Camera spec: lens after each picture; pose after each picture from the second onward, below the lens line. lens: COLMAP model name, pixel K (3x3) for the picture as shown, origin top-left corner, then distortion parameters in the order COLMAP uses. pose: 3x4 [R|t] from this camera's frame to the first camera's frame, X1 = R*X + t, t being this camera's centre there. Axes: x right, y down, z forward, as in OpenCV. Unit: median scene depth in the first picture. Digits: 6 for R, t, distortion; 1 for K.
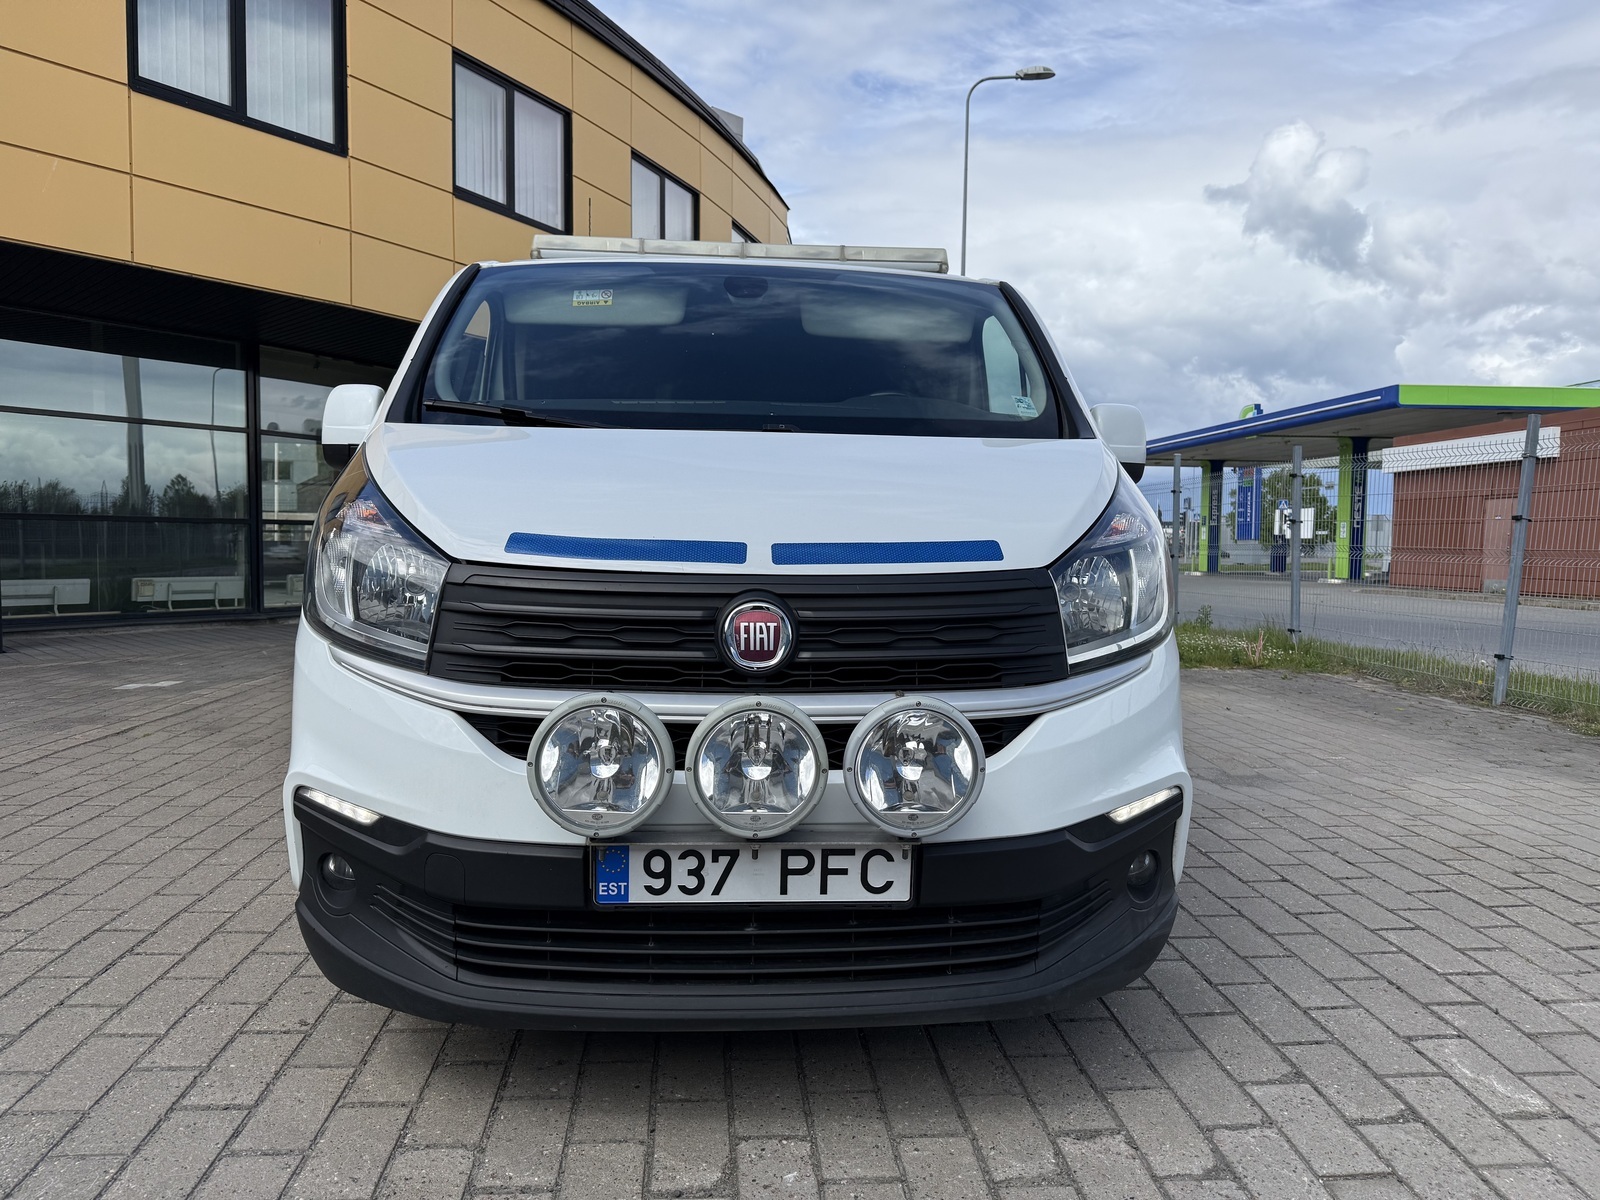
lens RADIAL K [[1102.3, 0, 800.0], [0, 1102.3, 600.0], [0, 0, 1]] dist [0.000023, -0.002131]
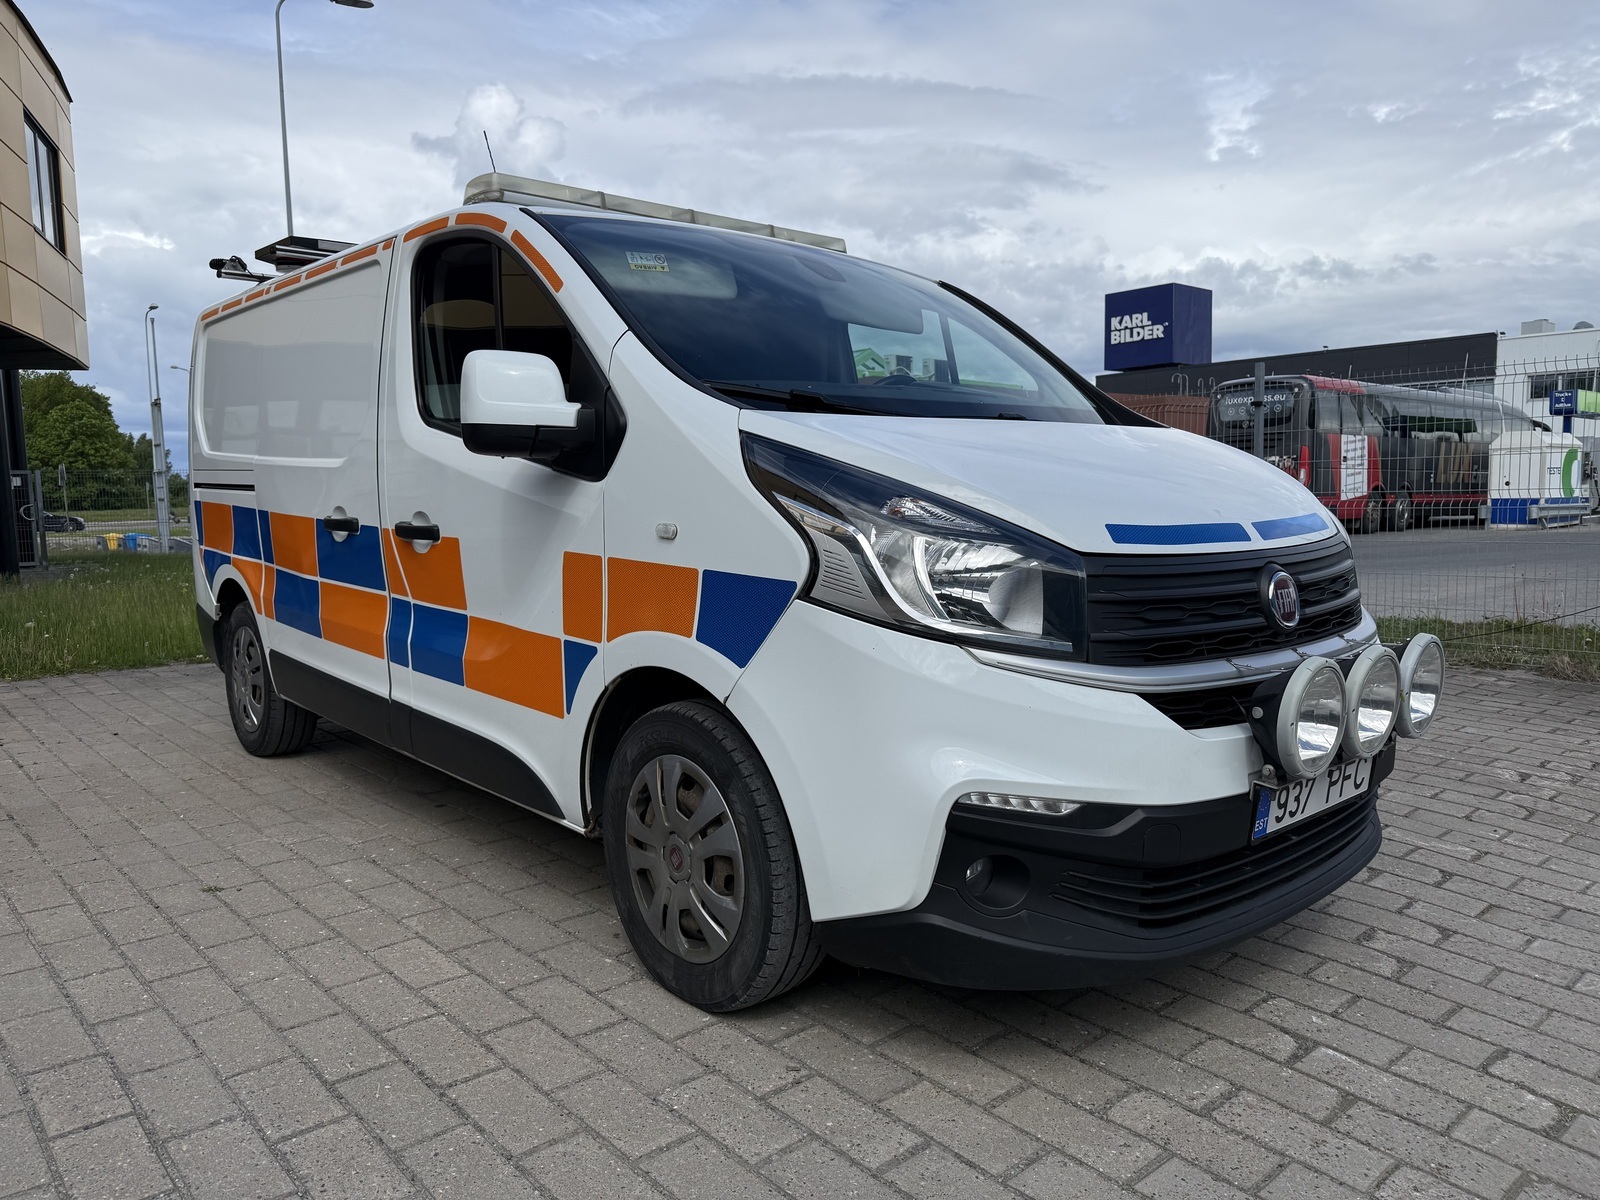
lens RADIAL K [[1110.2, 0, 791.8], [0, 1110.2, 586.5], [0, 0, 1]] dist [0.016489, -0.022685]
pose [[0.802472, -0.079520, 0.591367, -1.109410], [0.061053, 0.996821, 0.051193, -0.072543], [-0.593558, -0.004976, 0.804776, 0.297074]]
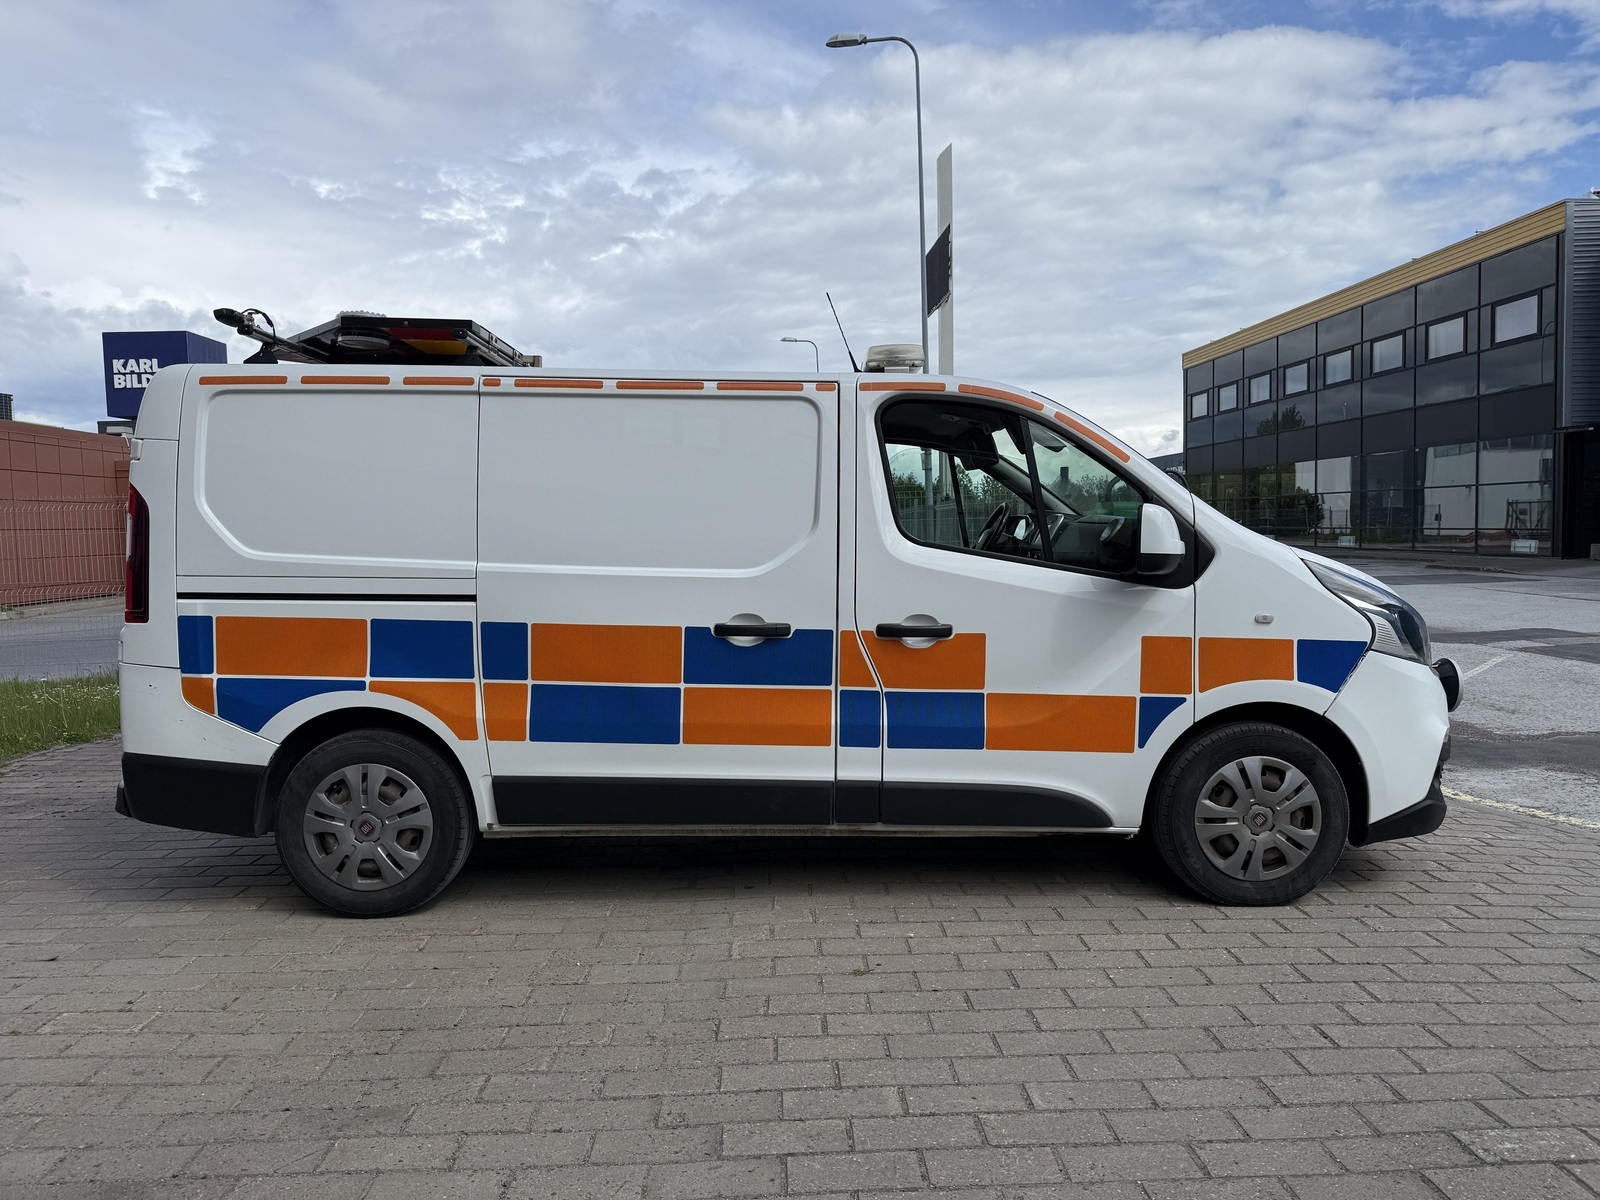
lens RADIAL K [[1138.8, 0, 738.8], [0, 1138.8, 602.9], [0, 0, 1]] dist [0.052268, -0.084302]
pose [[0.090222, -0.080254, 0.992683, -2.568458], [0.072438, 0.994637, 0.073828, -0.317492], [-0.993284, 0.065247, 0.095551, 2.012590]]
